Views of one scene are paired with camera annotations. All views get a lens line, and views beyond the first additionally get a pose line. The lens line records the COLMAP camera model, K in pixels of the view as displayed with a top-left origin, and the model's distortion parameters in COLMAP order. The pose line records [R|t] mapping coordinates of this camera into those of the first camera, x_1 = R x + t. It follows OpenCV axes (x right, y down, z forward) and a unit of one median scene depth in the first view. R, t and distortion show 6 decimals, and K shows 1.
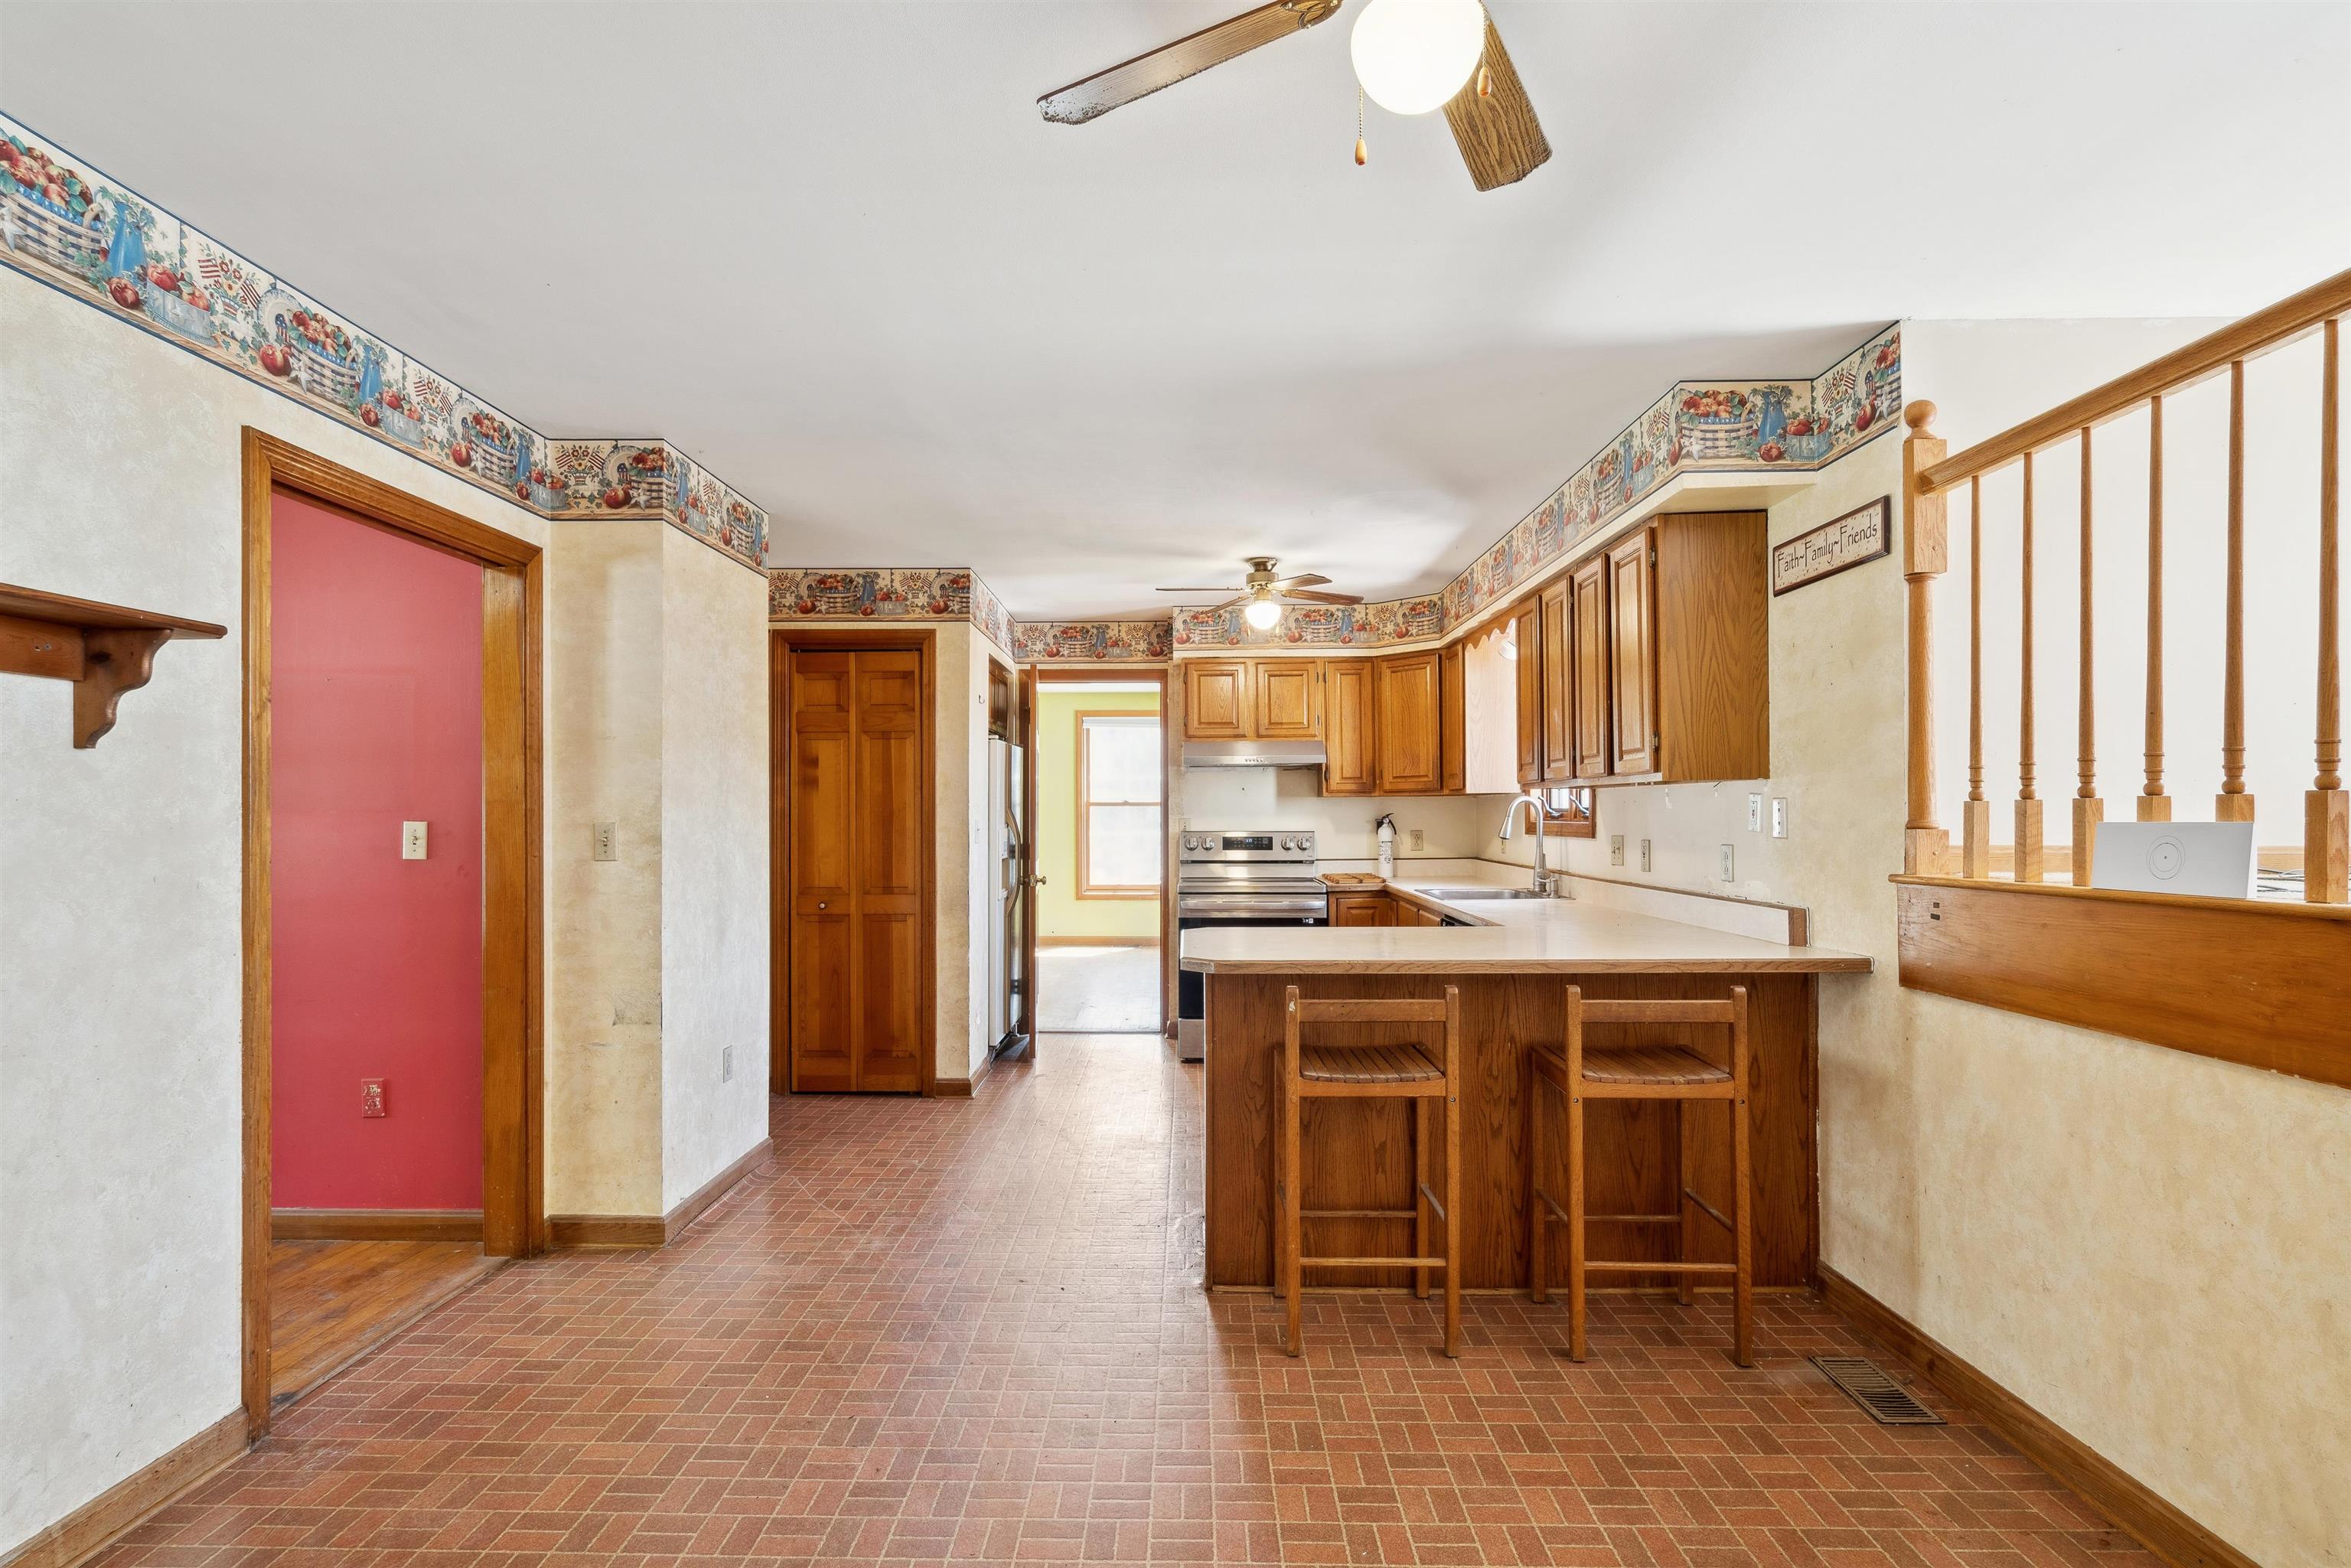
lens RADIAL K [[1128.4, 0, 1178.6], [0, 1128.4, 813.7], [0, 0, 1]] dist [0.005437, 0.000714]
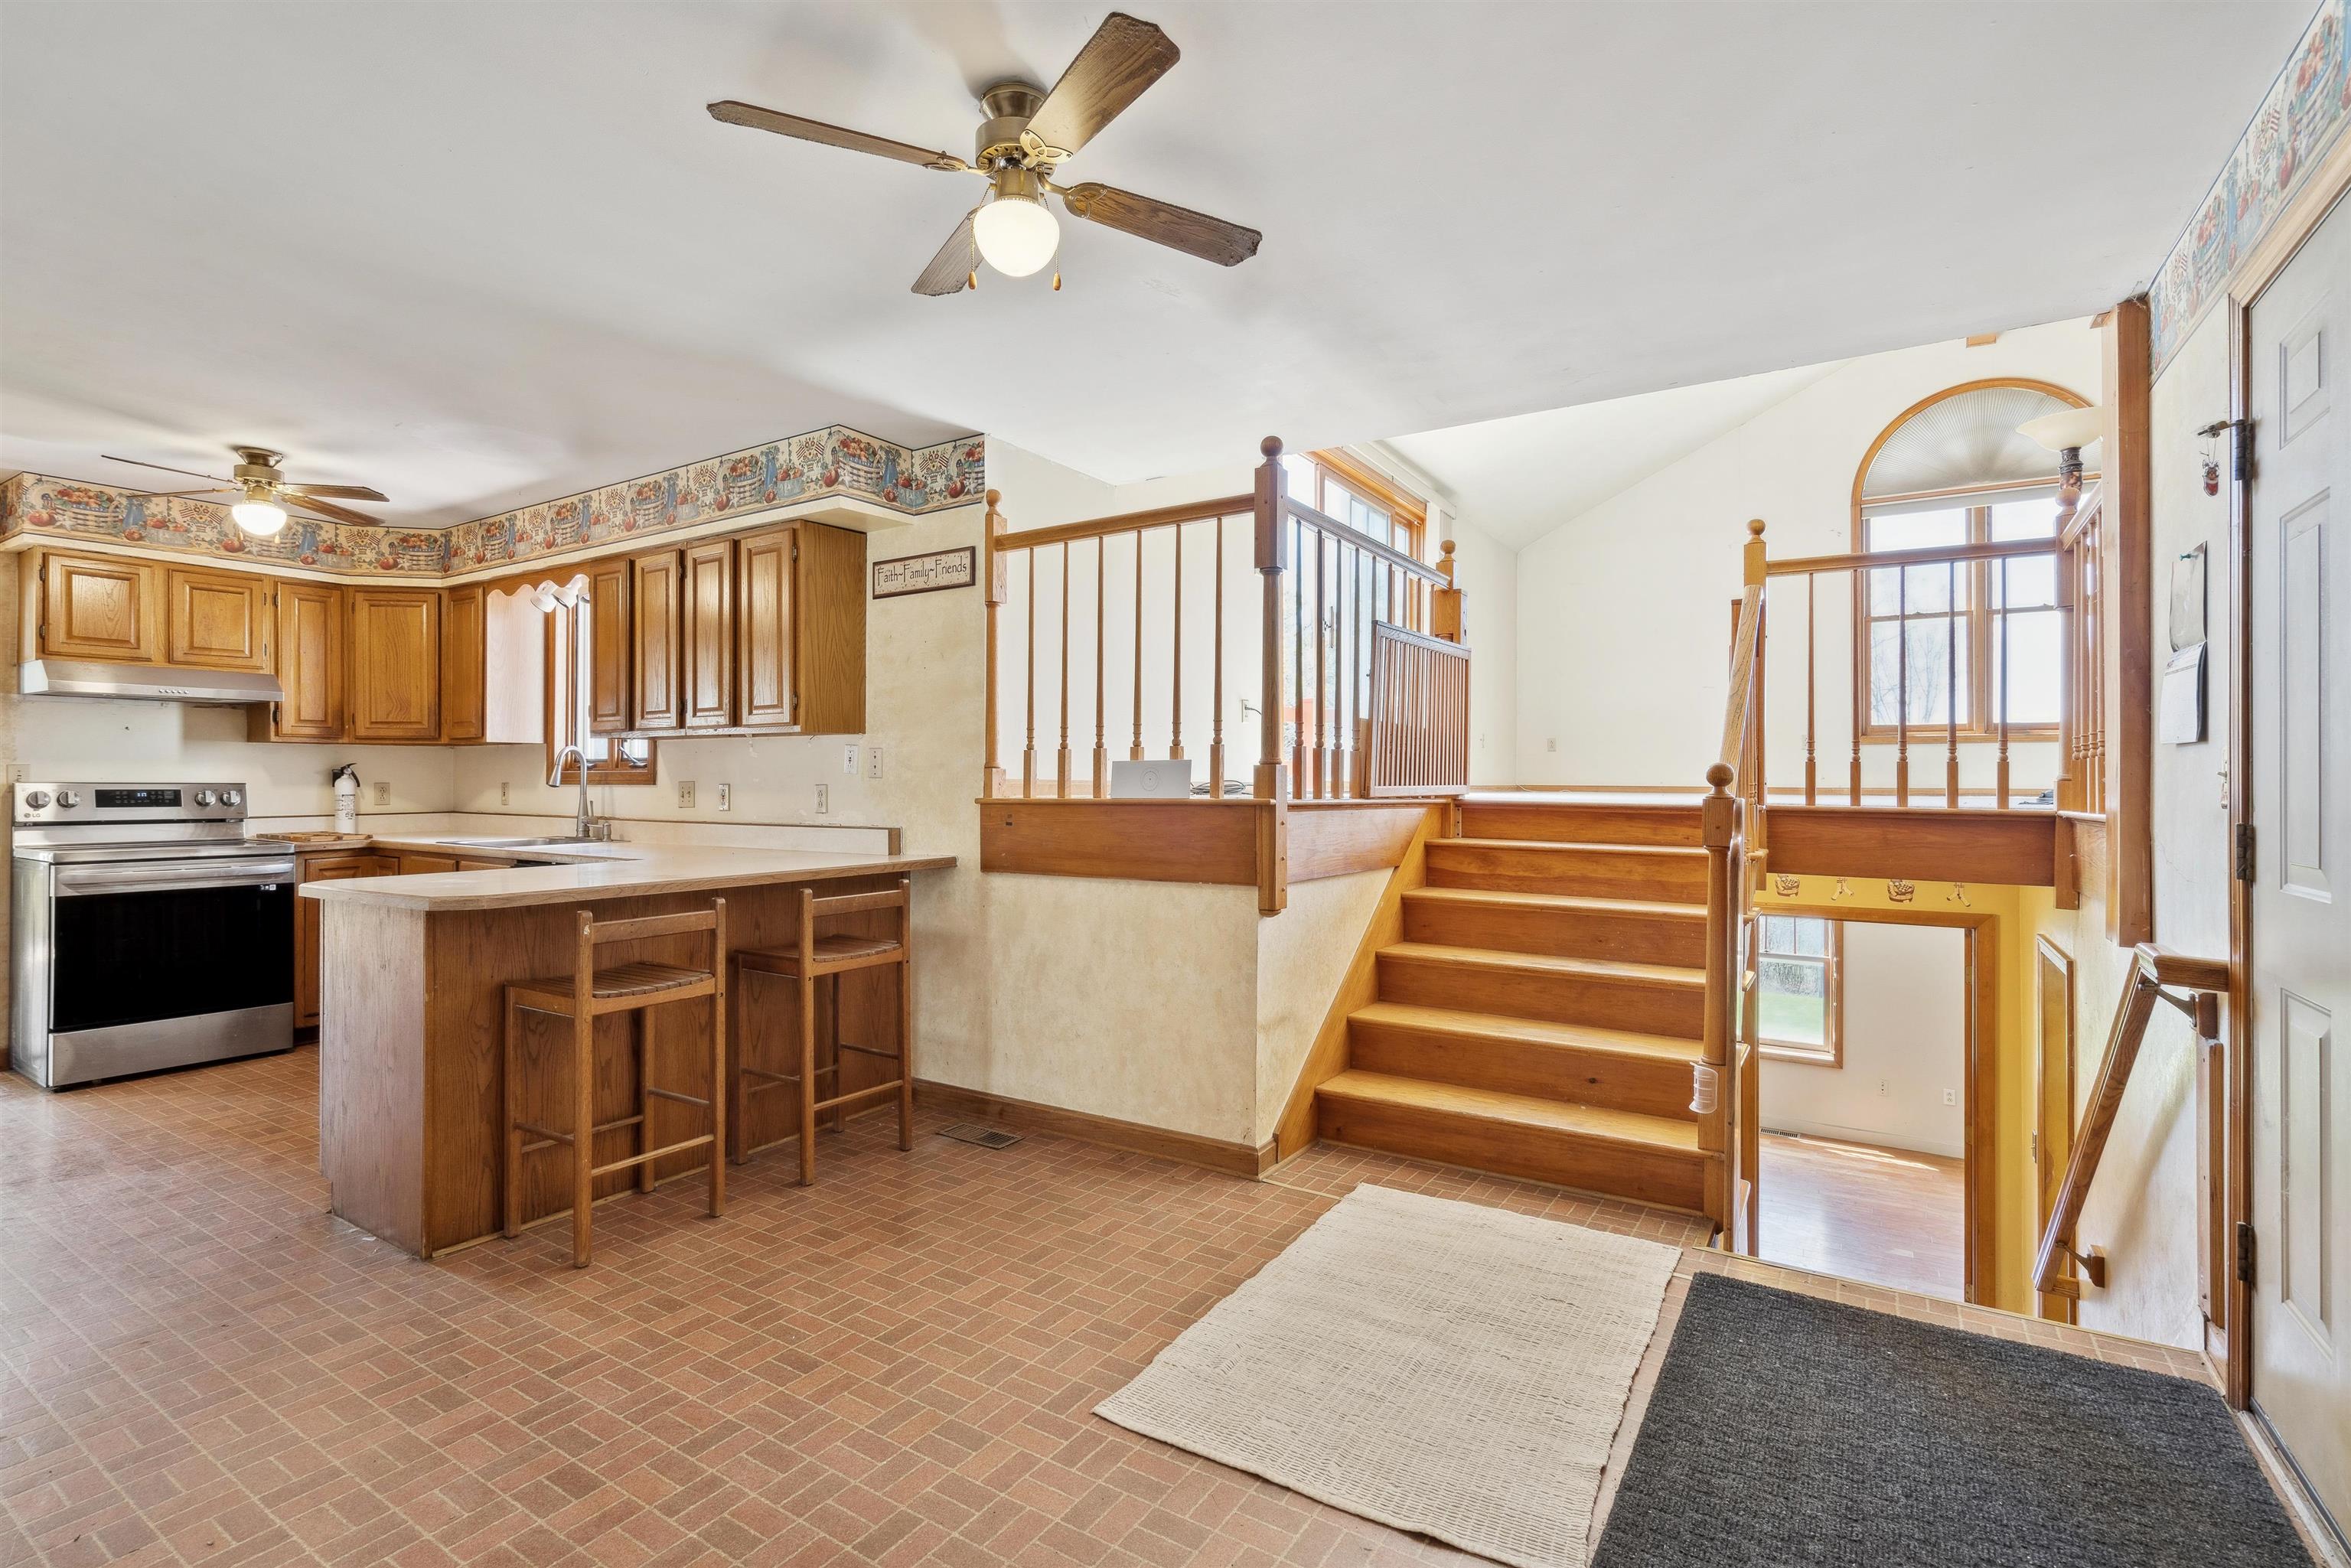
lens RADIAL K [[1055.1, 0, 1175.5], [0, 1055.1, 784.0], [0, 0, 1]] dist [-0.002851, 0.000057]
pose [[0.536690, 0.000756, 0.843779, -0.386039], [-0.003521, 0.999993, 0.001343, 0.029587], [-0.843772, -0.003692, 0.536689, 0.019572]]
